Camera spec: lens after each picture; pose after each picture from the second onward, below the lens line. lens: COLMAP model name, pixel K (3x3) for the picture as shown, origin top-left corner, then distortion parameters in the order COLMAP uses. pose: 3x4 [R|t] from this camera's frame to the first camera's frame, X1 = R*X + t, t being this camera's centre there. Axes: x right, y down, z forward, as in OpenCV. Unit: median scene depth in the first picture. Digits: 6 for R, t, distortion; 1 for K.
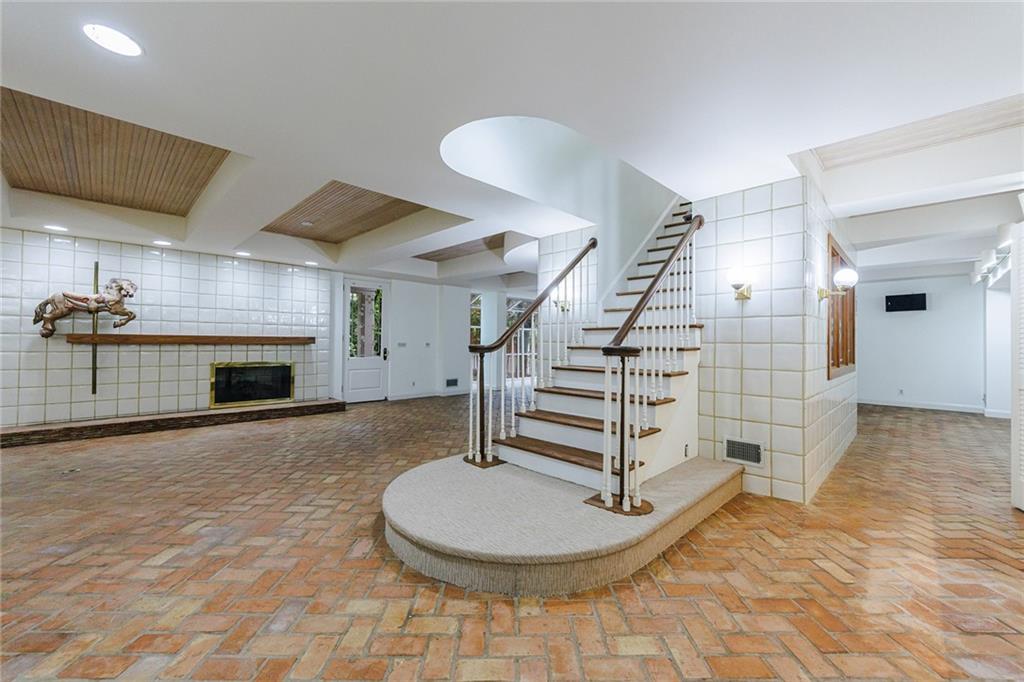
lens RADIAL K [[411.5, 0, 514.6], [0, 411.5, 339.1], [0, 0, 1]] dist [-0.001376, -0.000636]
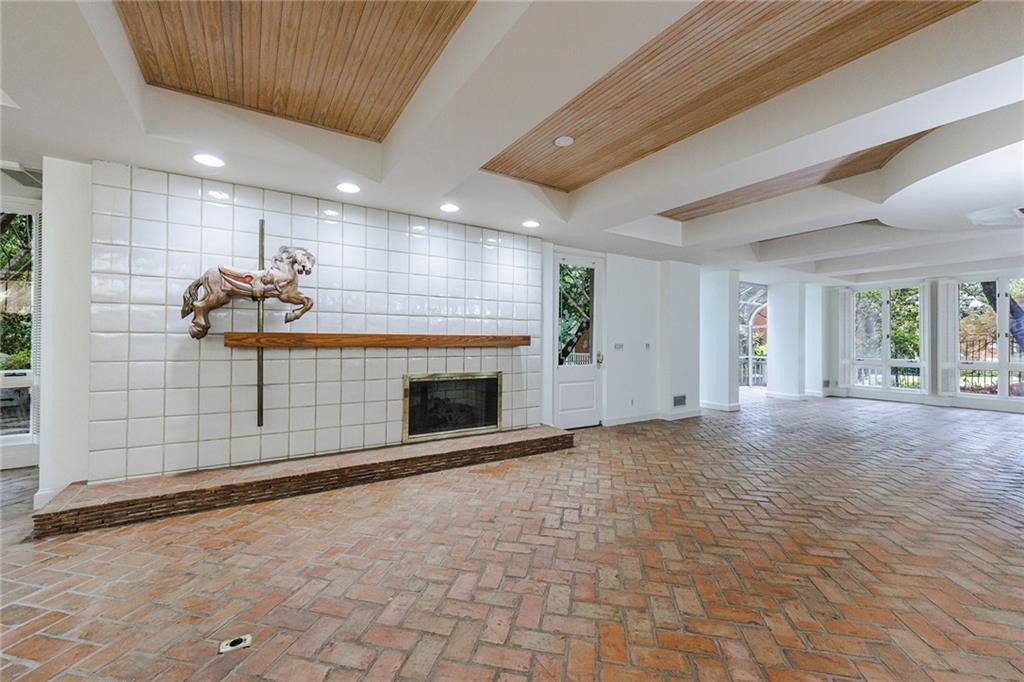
lens RADIAL K [[411.5, 0, 510.9], [0, 411.5, 340.3], [0, 0, 1]] dist [-0.001376, -0.000636]
pose [[0.975509, -0.003952, -0.219926, -0.482307], [0.005091, 0.999976, 0.004615, -0.001440], [0.219902, -0.005622, 0.975506, 0.443042]]
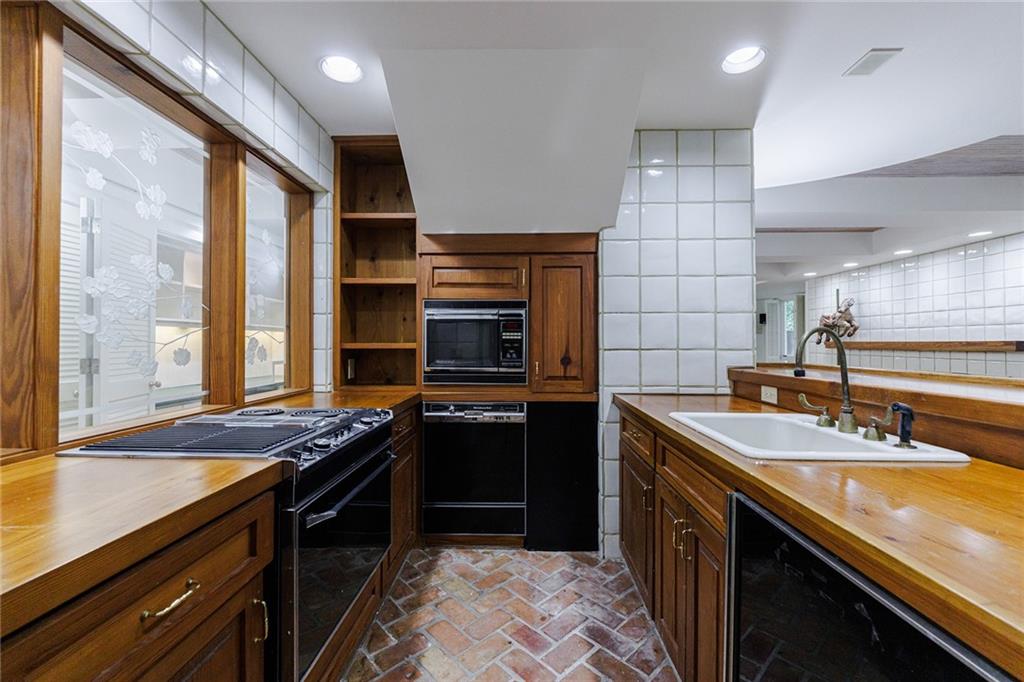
lens RADIAL K [[439.9, 0, 510.6], [0, 439.9, 341.8], [0, 0, 1]] dist [0.000696, 0.000065]
pose [[-0.727301, -0.009870, -0.686248, 0.734046], [0.001885, 0.999864, -0.016379, 0.008113], [0.686316, -0.013206, -0.727183, 1.257553]]
